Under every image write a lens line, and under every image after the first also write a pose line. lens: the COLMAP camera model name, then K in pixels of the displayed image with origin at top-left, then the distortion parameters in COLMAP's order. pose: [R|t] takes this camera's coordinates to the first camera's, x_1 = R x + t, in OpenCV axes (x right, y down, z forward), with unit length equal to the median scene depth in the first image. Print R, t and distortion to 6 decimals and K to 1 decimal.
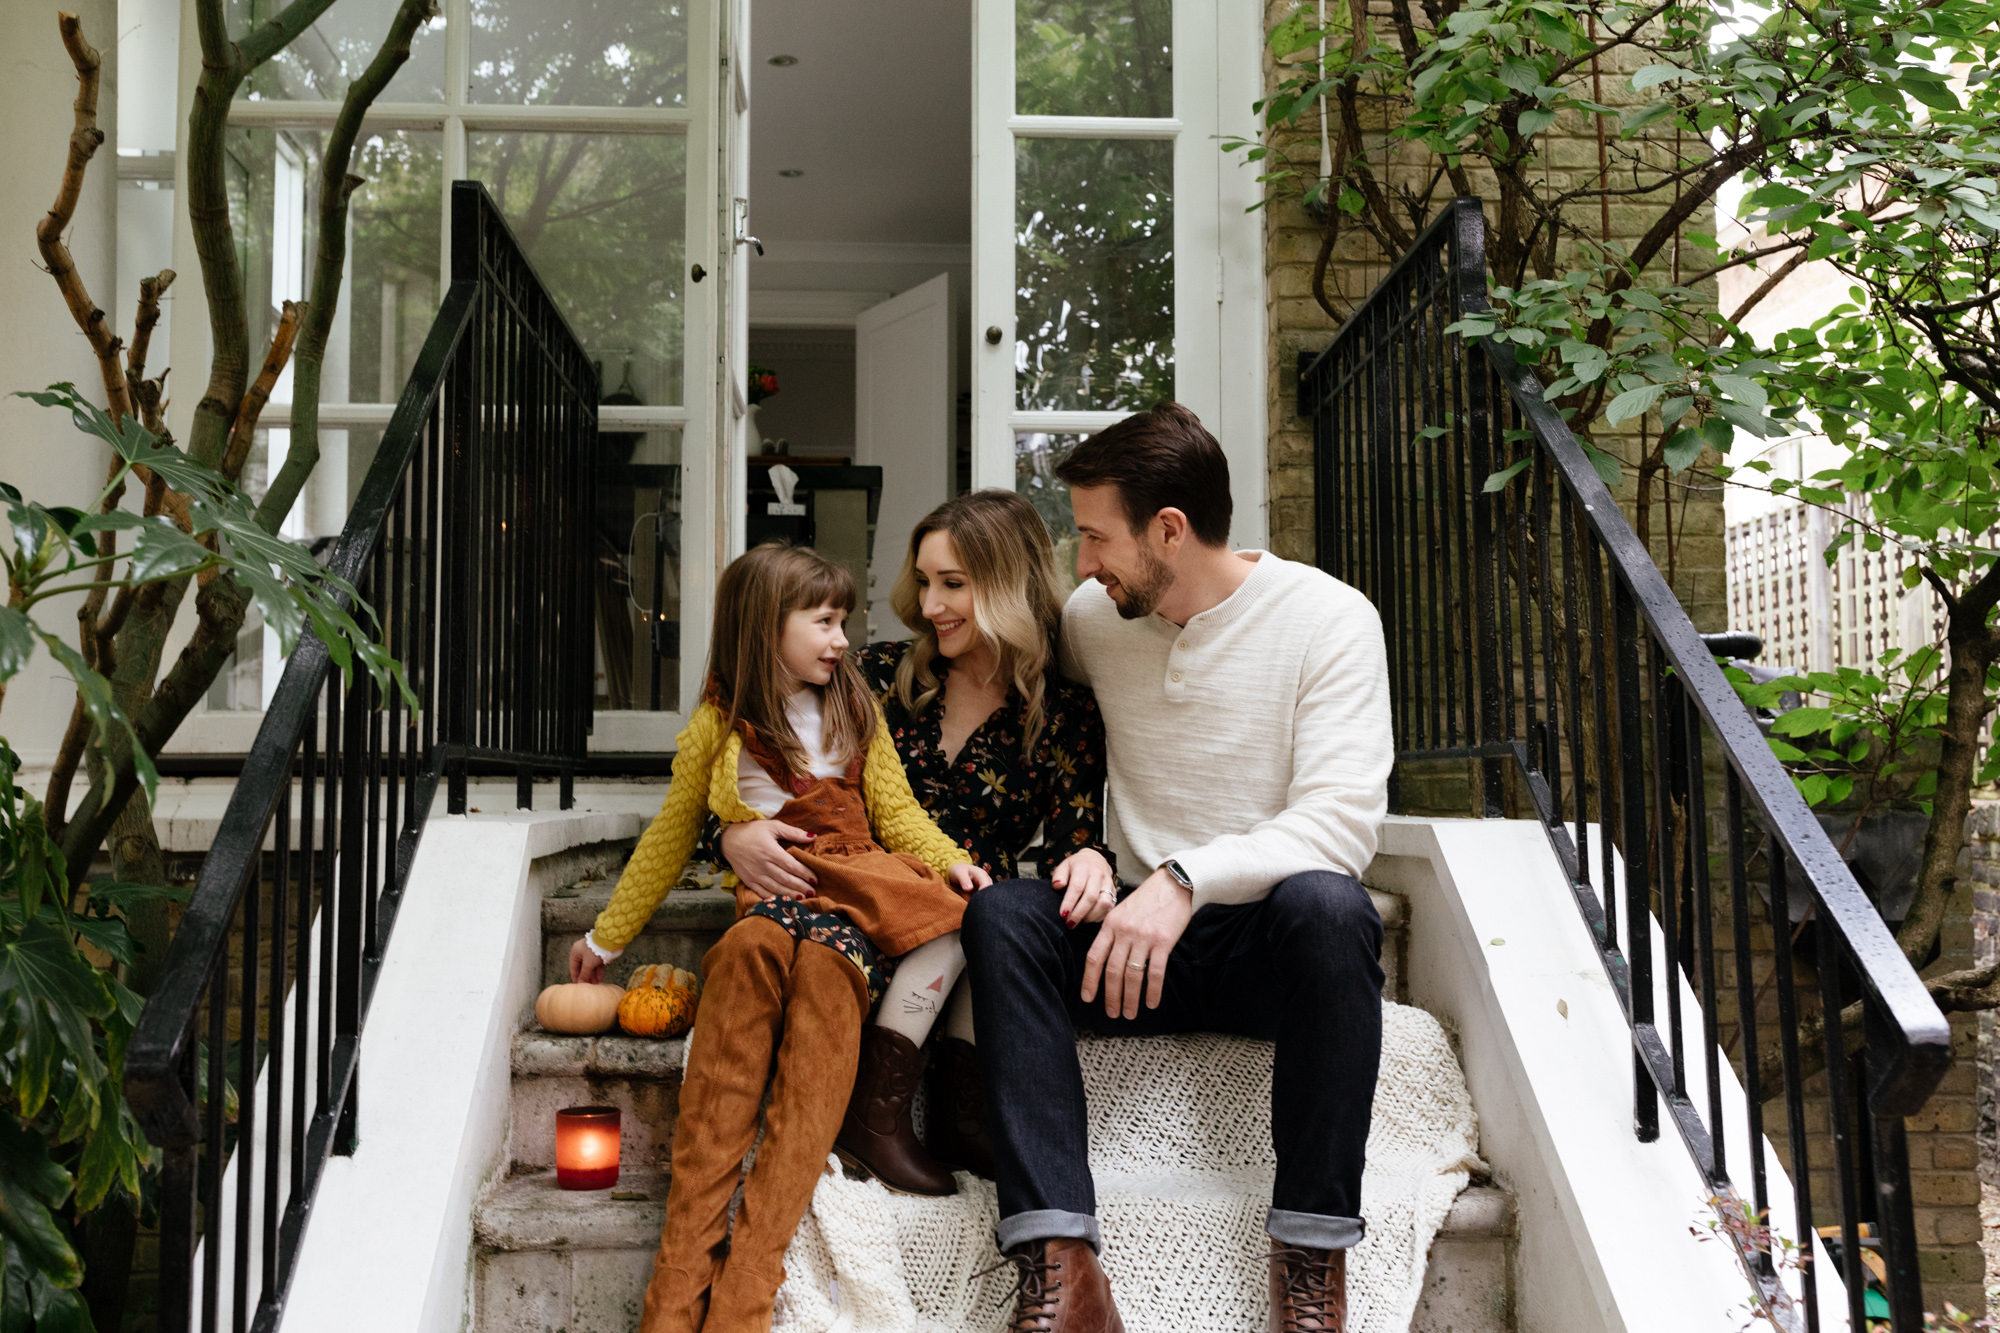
lens RADIAL K [[1878.3, 0, 986.4], [0, 1878.3, 662.6], [0, 0, 1]] dist [0.006151, 0.016145]
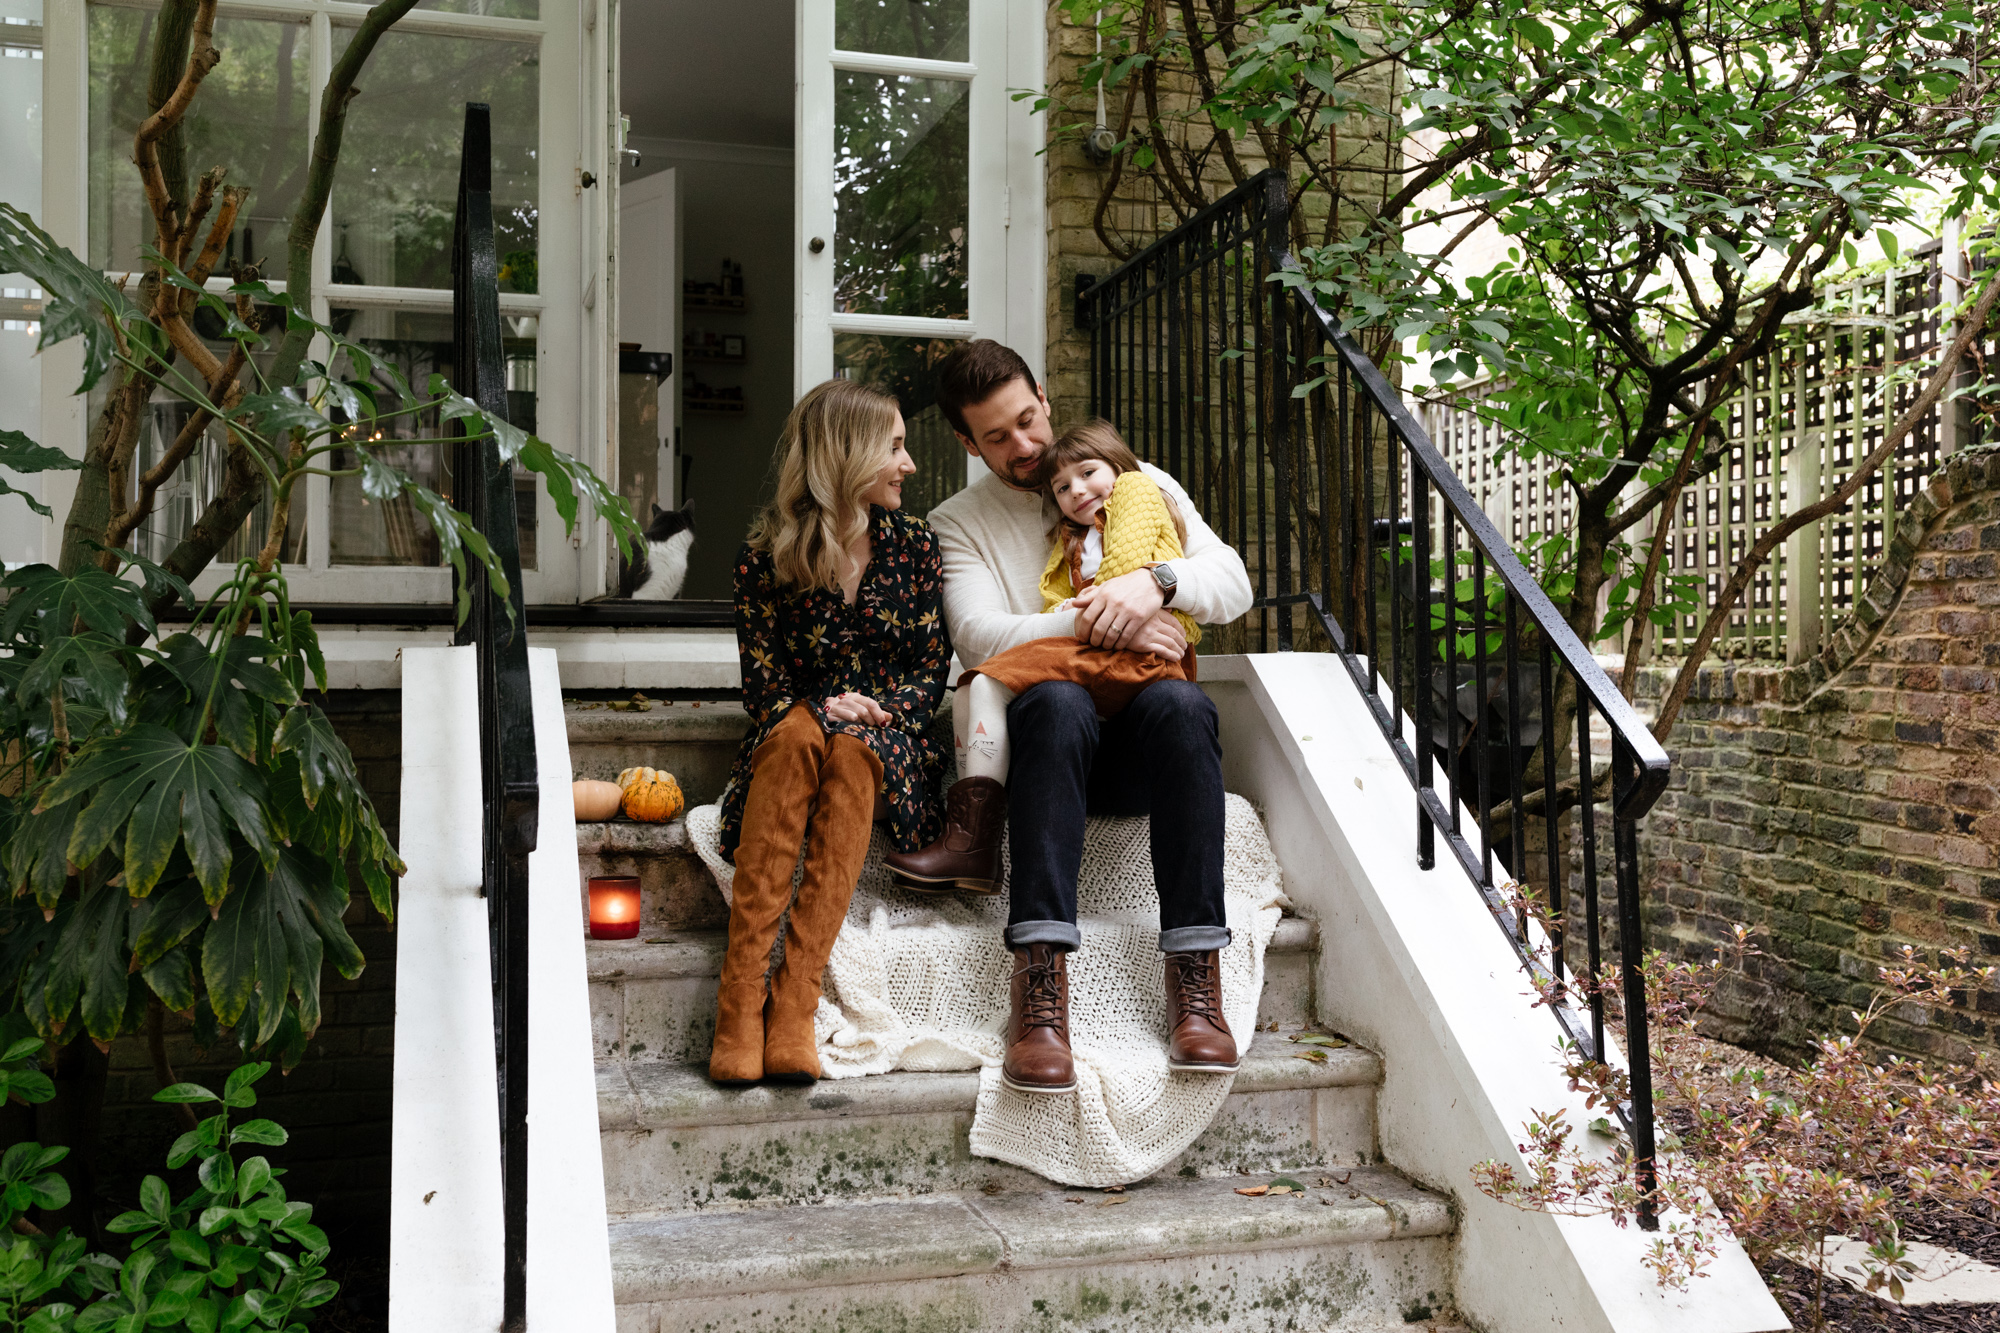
lens RADIAL K [[1842.5, 0, 1000.0], [0, 1842.5, 666.5], [0, 0, 1]] dist [0.005242, -0.005223]
pose [[0.975412, 0.003496, 0.220362, -0.165280], [-0.017511, 0.997942, 0.061679, 0.013572], [-0.219693, -0.064021, 0.973466, -0.166717]]
